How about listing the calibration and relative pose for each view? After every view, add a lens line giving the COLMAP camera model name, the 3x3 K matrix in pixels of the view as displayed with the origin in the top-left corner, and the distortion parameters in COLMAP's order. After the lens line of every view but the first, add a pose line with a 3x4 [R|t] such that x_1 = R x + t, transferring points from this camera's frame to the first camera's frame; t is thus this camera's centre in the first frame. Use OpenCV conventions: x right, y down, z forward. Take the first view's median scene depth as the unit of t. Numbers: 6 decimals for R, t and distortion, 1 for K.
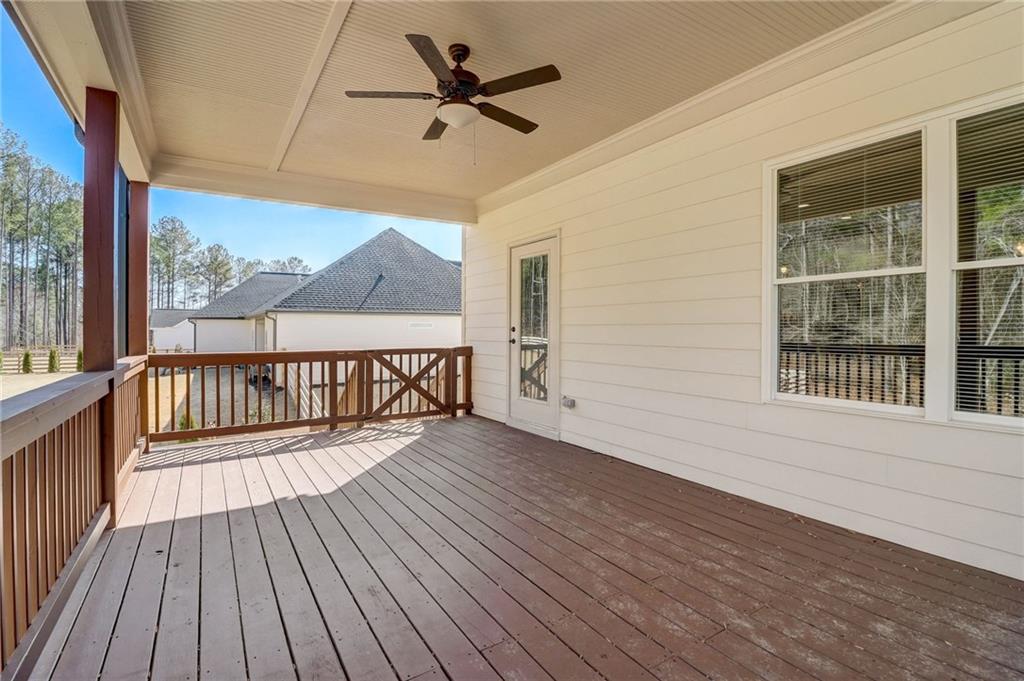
lens RADIAL K [[477.1, 0, 518.0], [0, 477.1, 324.2], [0, 0, 1]] dist [0.000350, -0.010738]
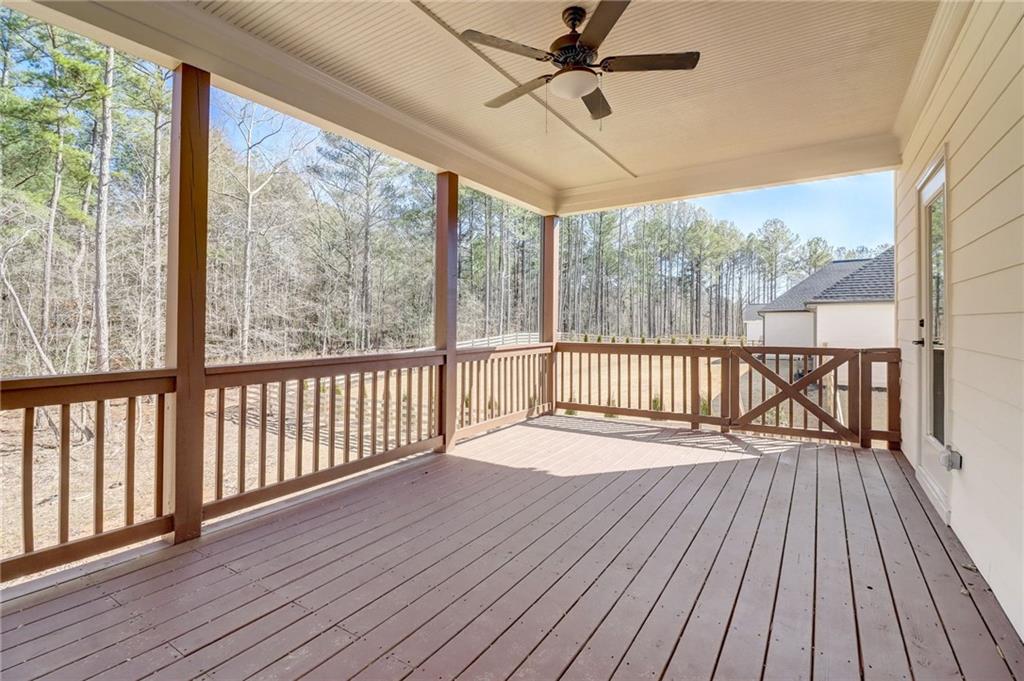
lens RADIAL K [[477.1, 0, 518.0], [0, 477.1, 324.2], [0, 0, 1]] dist [0.000350, -0.010738]
pose [[0.416265, 0.001425, -0.909242, 0.286005], [0.011854, 0.999905, 0.006994, 0.002302], [0.909166, -0.013690, 0.416209, 0.252948]]
